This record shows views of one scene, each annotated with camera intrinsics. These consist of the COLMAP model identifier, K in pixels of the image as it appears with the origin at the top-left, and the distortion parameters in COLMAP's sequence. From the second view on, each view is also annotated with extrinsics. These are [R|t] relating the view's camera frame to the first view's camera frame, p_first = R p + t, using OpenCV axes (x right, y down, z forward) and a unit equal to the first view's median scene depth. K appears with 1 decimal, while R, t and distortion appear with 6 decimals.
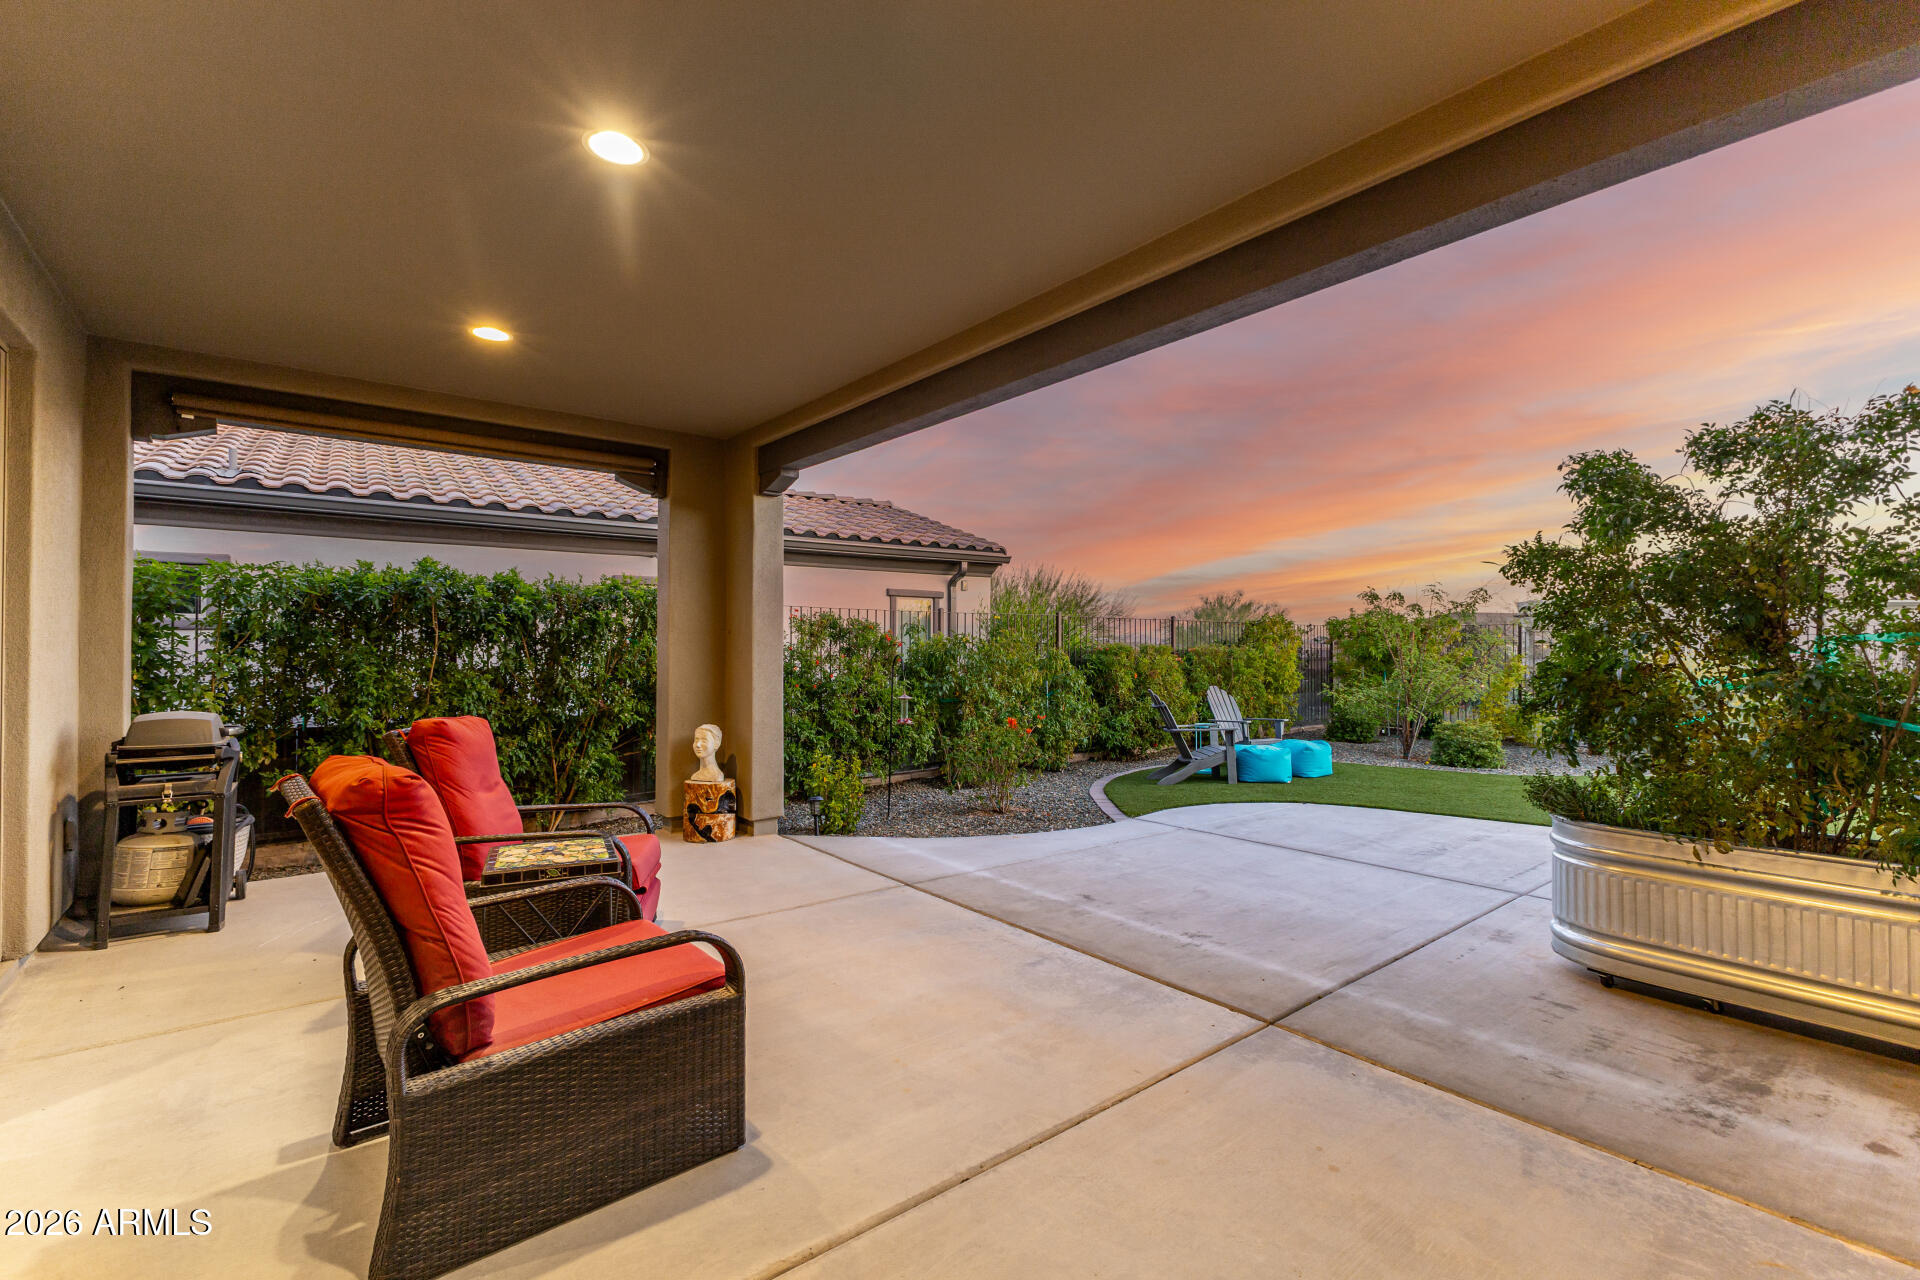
lens RADIAL K [[821.6, 0, 970.8], [0, 821.6, 641.8], [0, 0, 1]] dist [0.002024, 0.000167]
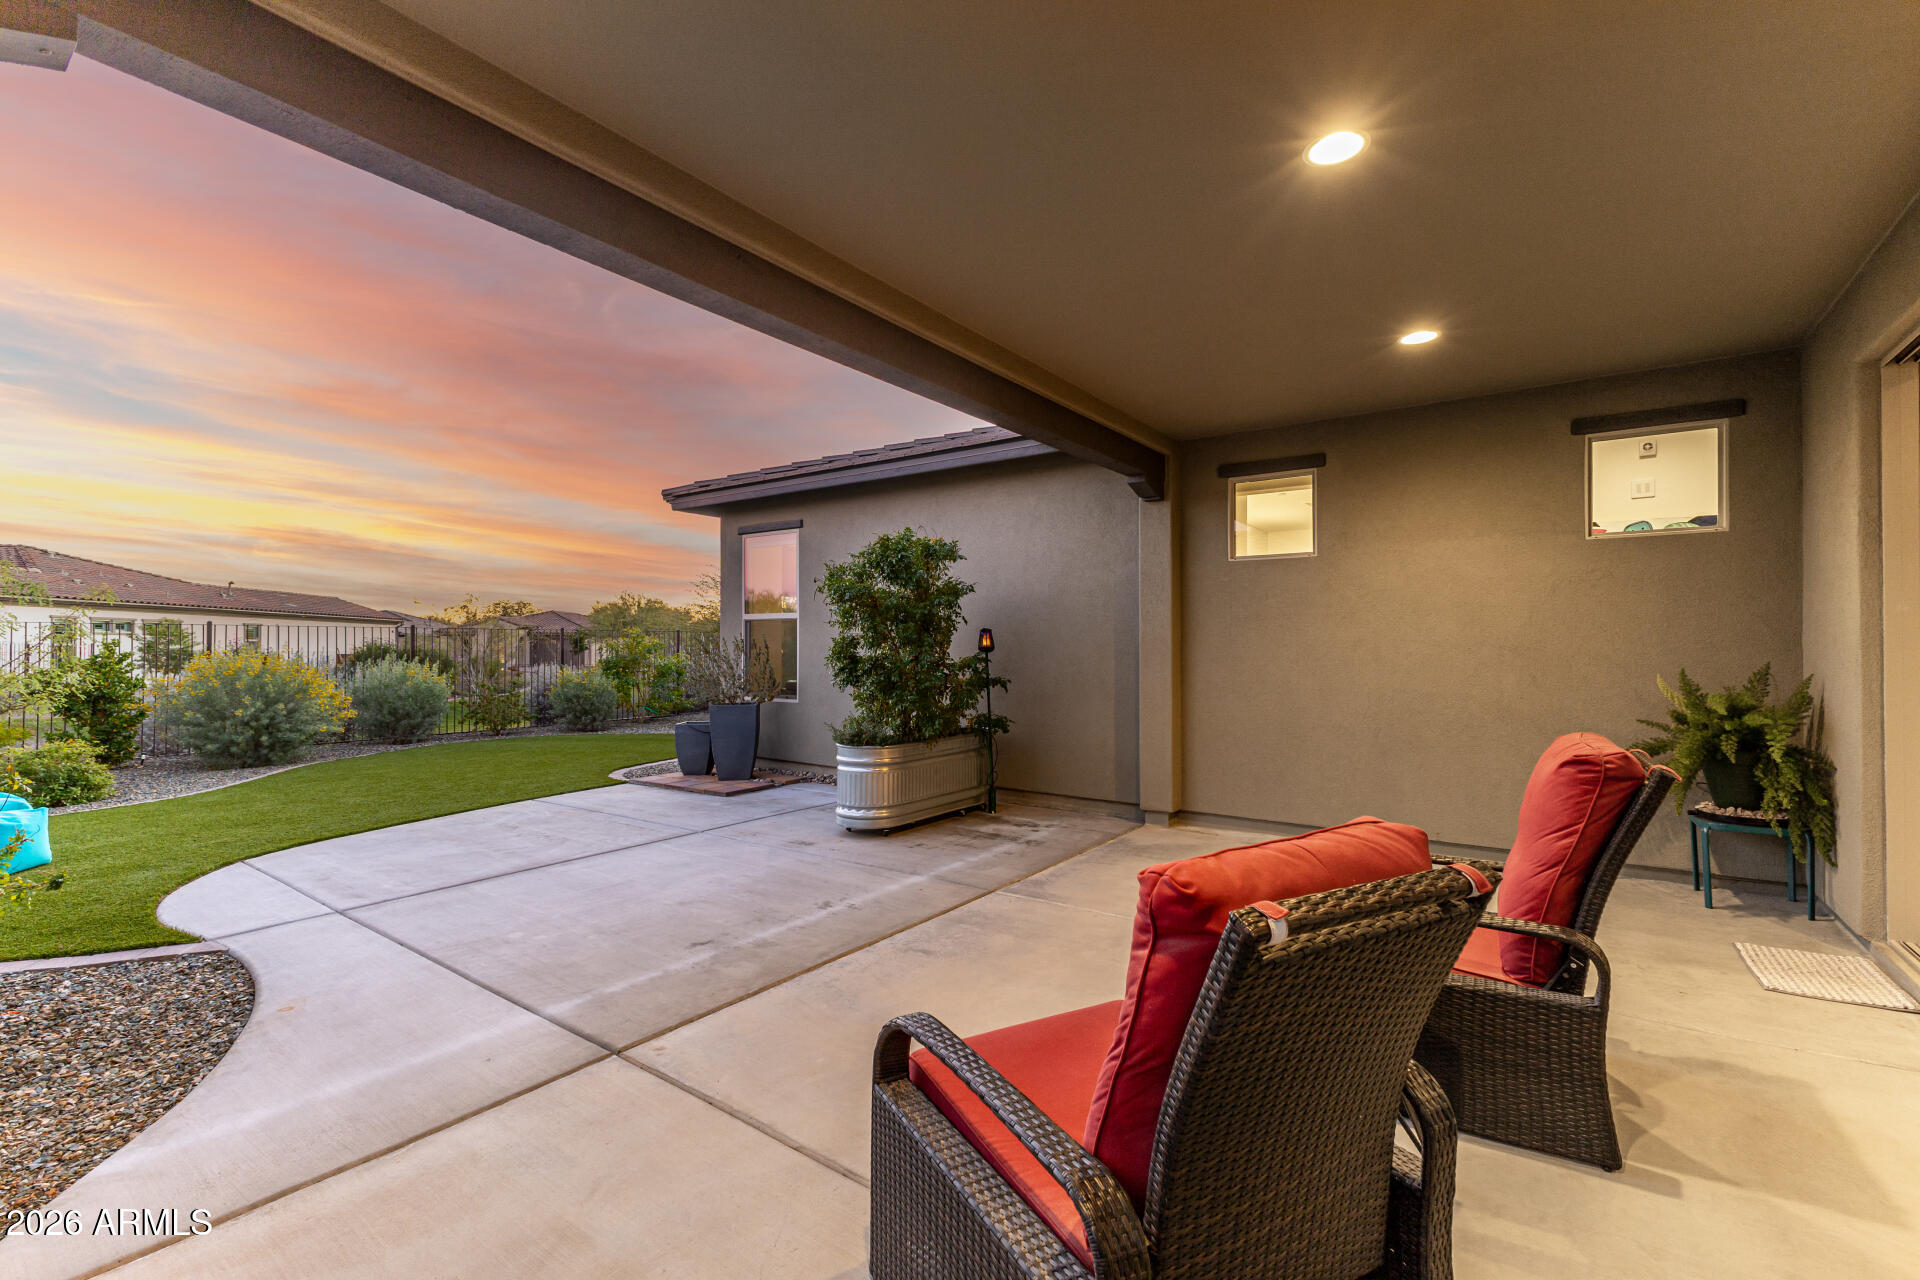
lens RADIAL K [[821.6, 0, 970.8], [0, 821.6, 641.8], [0, 0, 1]] dist [0.002024, 0.000167]
pose [[-0.246719, 0.004811, 0.969075, -0.775396], [-0.009238, 0.999931, -0.007316, 0.011939], [-0.969043, -0.010758, -0.246658, 1.007784]]
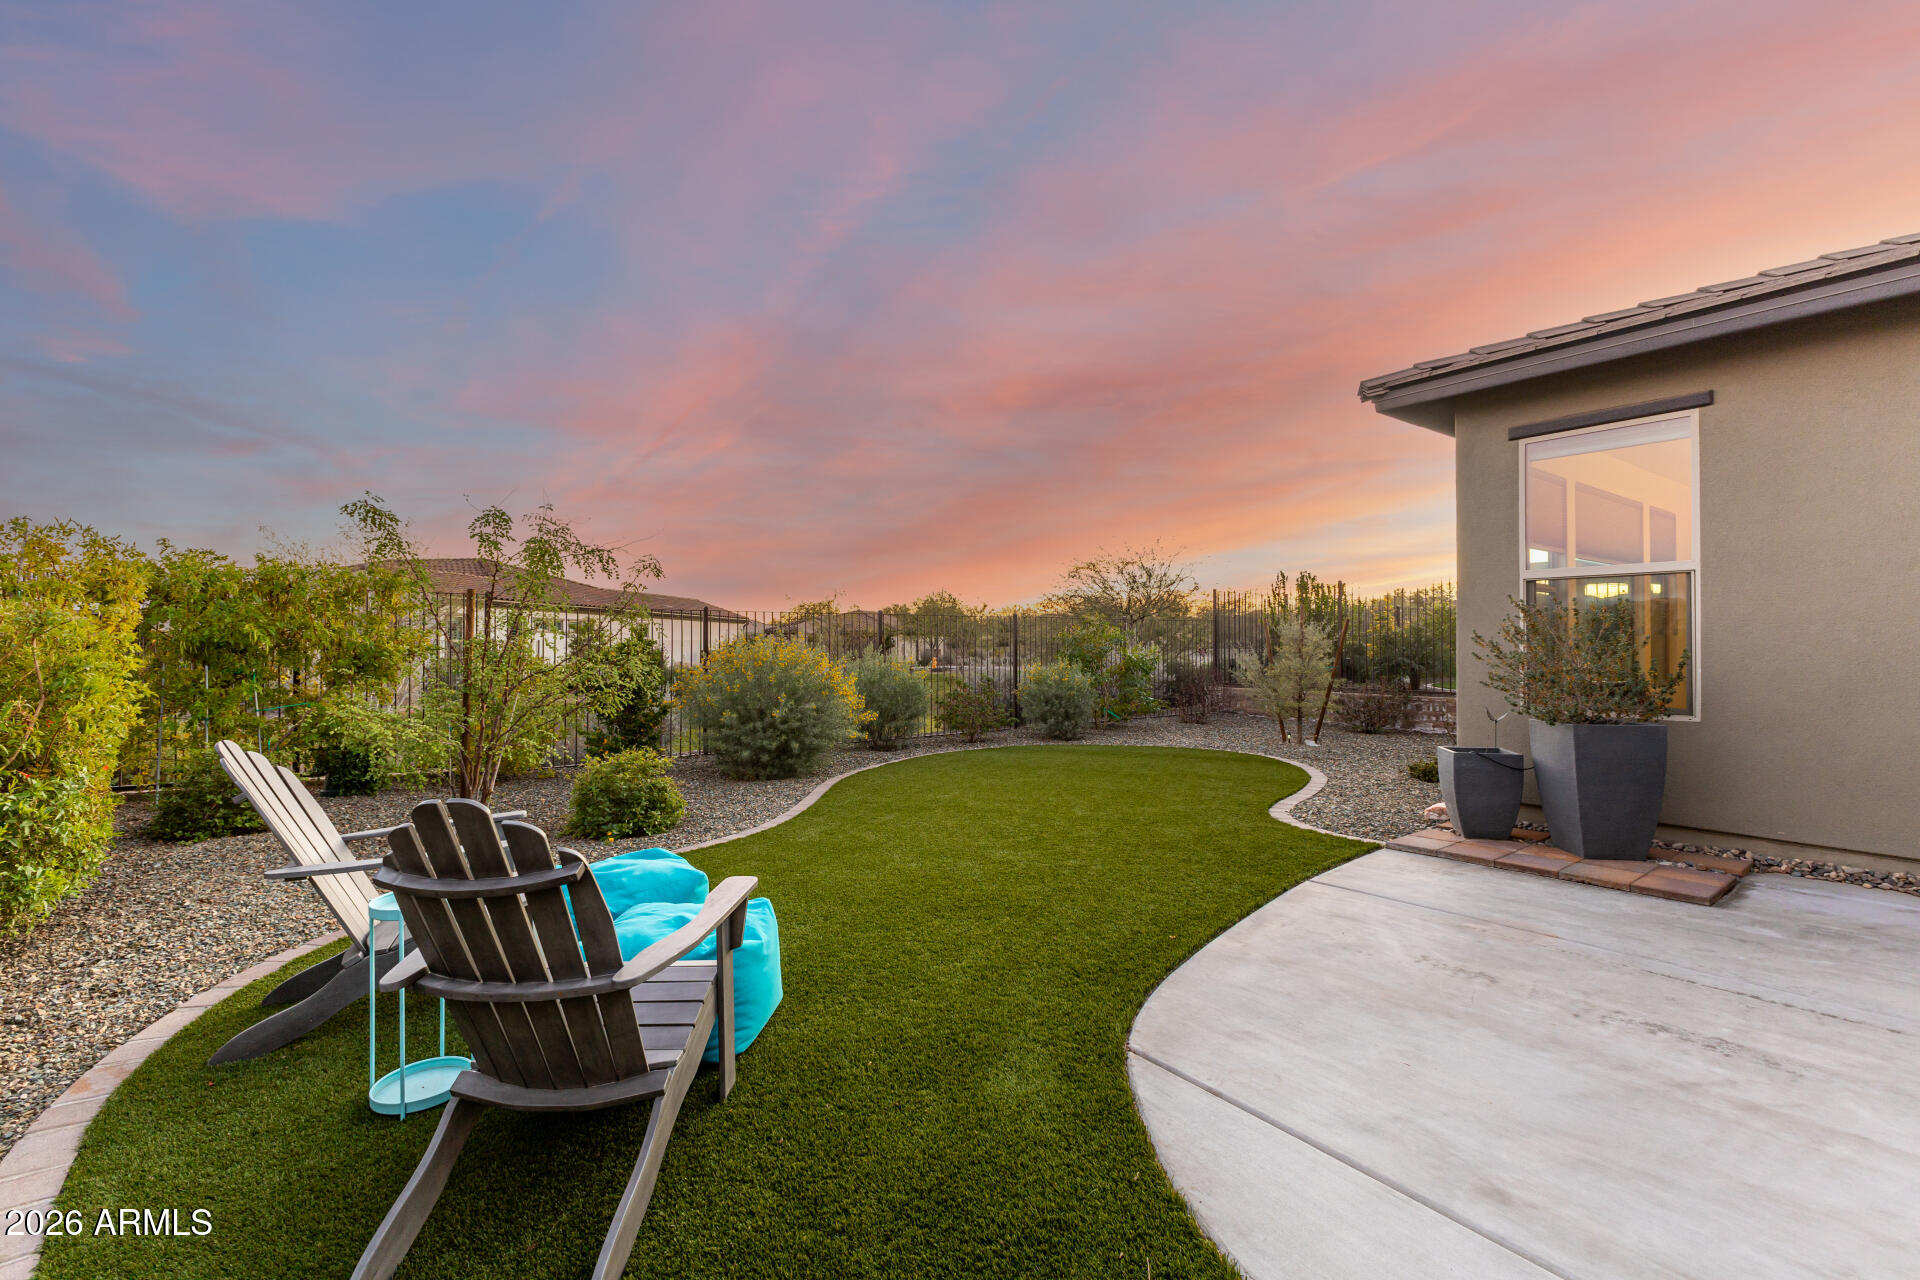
lens RADIAL K [[821.6, 0, 970.8], [0, 821.6, 641.8], [0, 0, 1]] dist [0.002024, 0.000167]
pose [[0.056242, 0.003325, 0.998412, 0.122962], [-0.006797, 0.999973, -0.002947, 0.052456], [-0.998394, -0.006621, 0.056263, 1.867475]]
